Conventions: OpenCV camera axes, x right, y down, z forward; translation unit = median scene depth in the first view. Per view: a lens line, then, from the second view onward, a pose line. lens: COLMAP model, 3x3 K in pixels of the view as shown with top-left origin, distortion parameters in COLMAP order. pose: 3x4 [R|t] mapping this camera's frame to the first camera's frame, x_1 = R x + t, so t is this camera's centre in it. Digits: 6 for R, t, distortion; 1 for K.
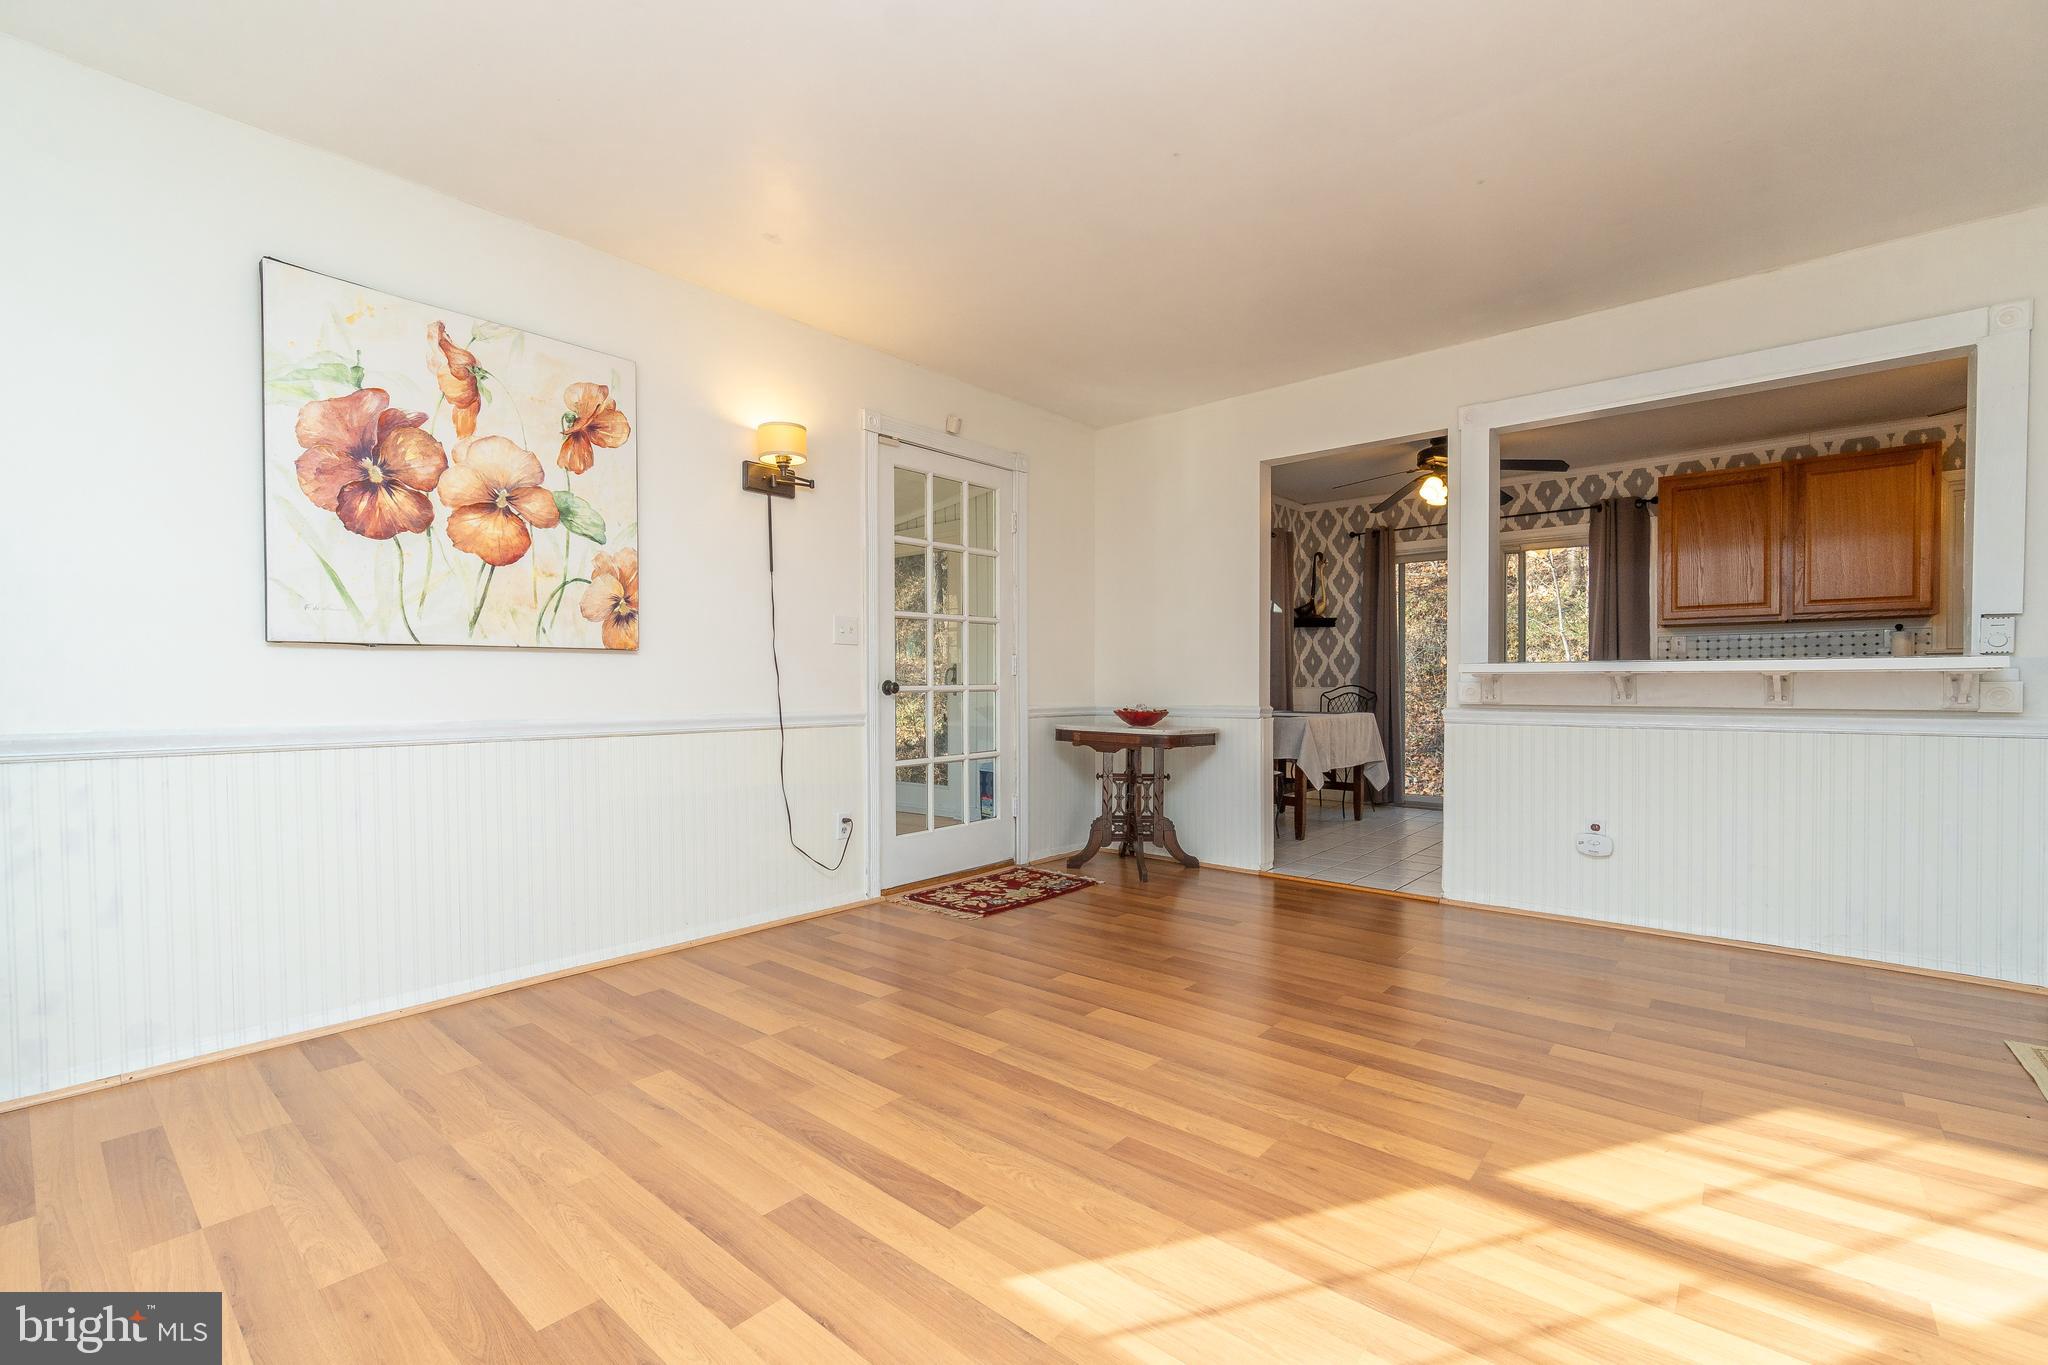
lens RADIAL K [[882.8, 0, 1021.4], [0, 882.8, 687.0], [0, 0, 1]] dist [-0.007120, 0.000898]
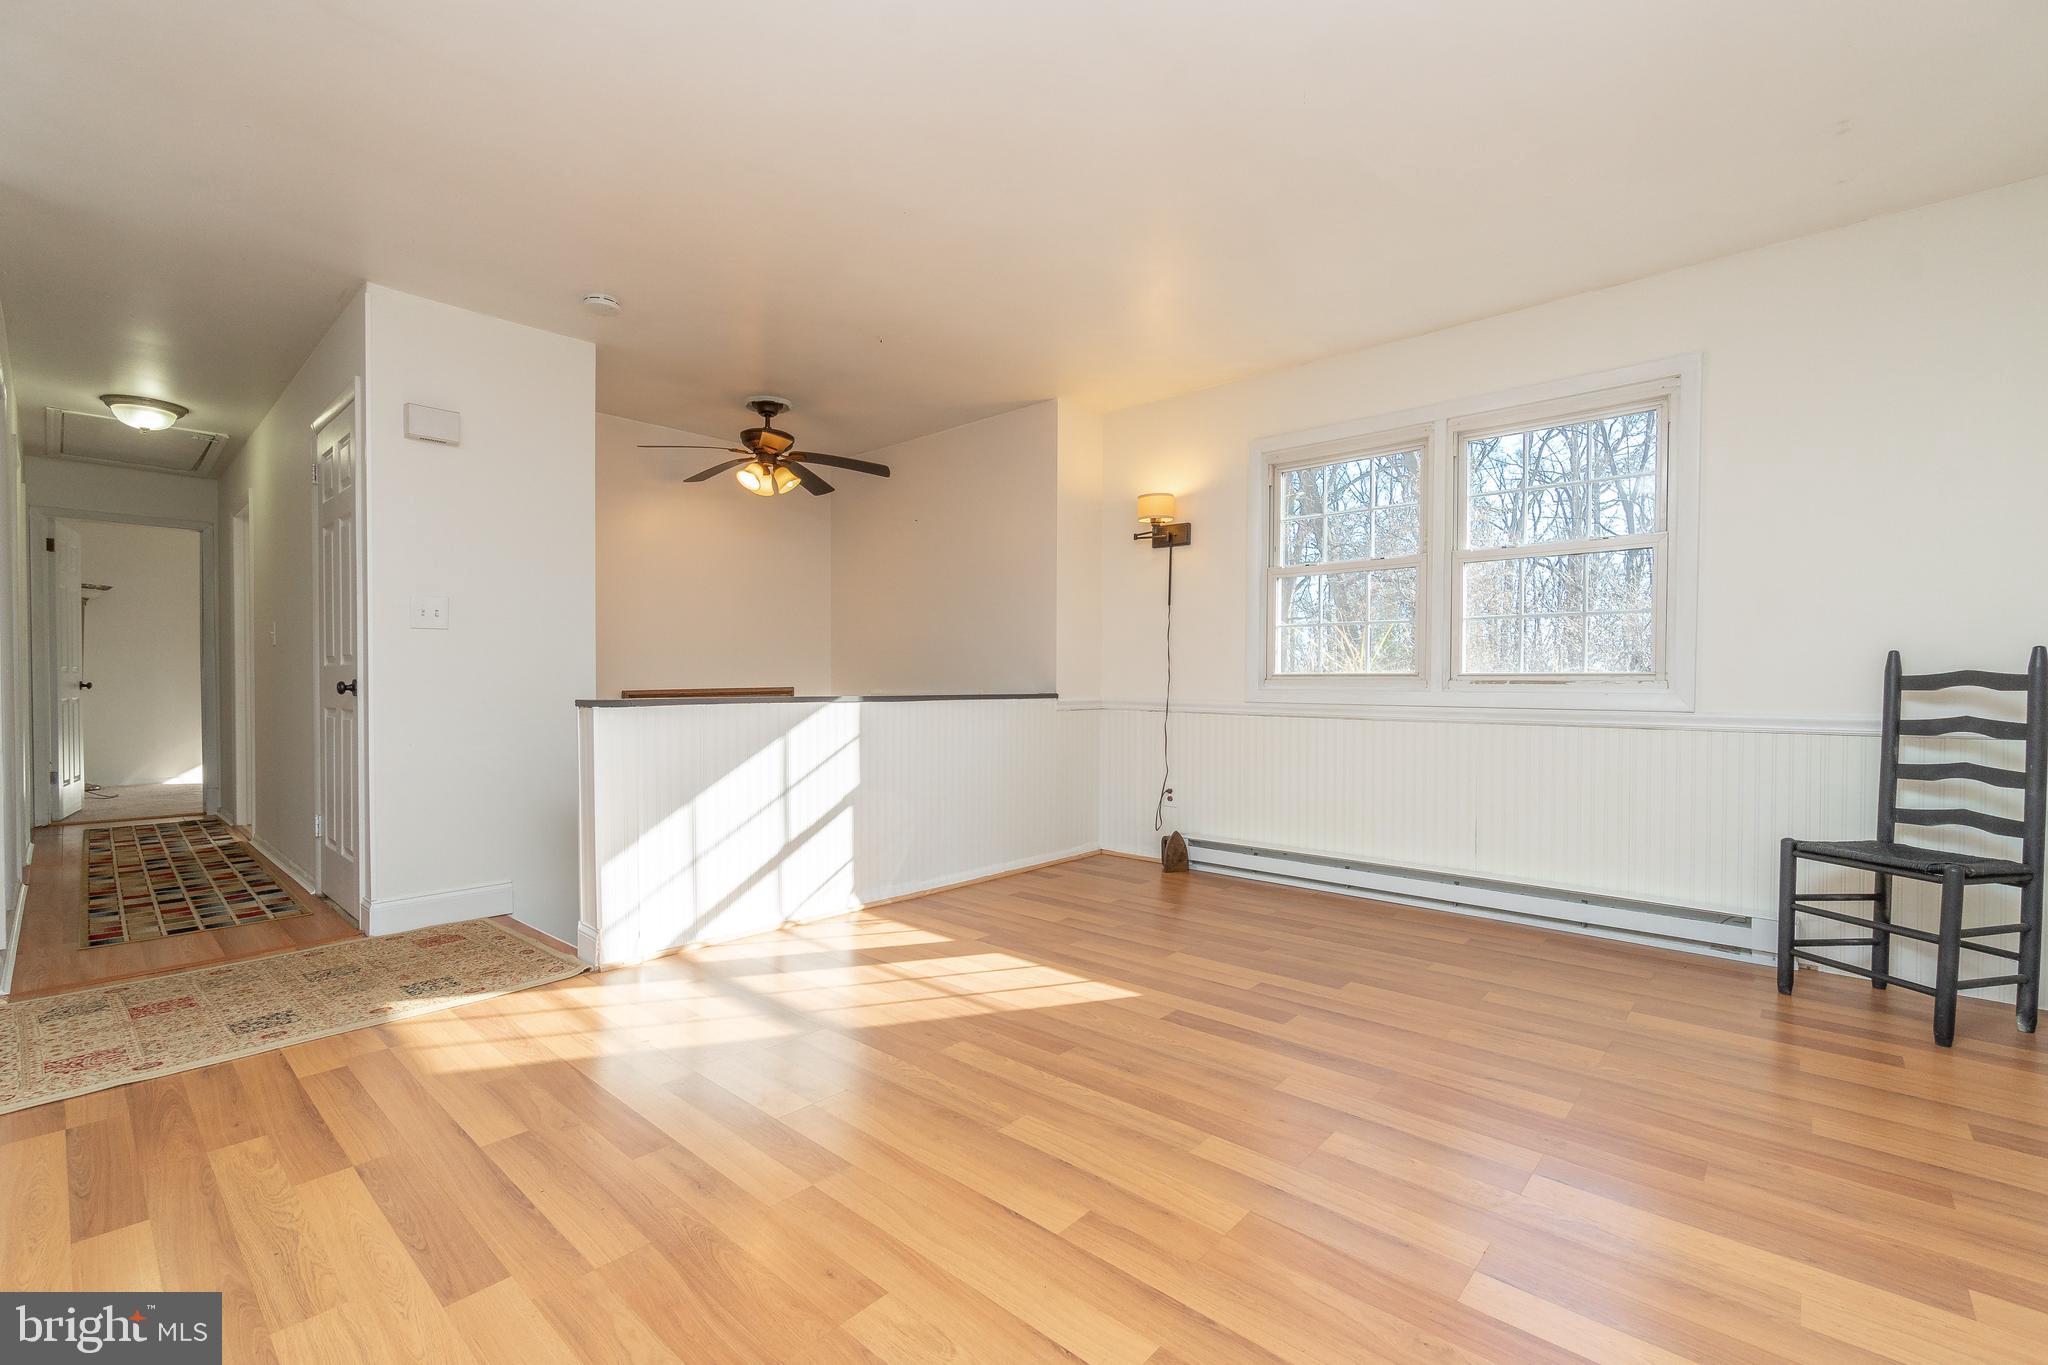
lens RADIAL K [[882.8, 0, 1026.2], [0, 882.8, 692.8], [0, 0, 1]] dist [-0.007120, 0.000898]
pose [[-0.999664, 0.006051, 0.025221, 0.123209], [0.006264, 0.999945, 0.008401, -0.001045], [-0.025169, 0.008556, -0.999647, 2.067474]]
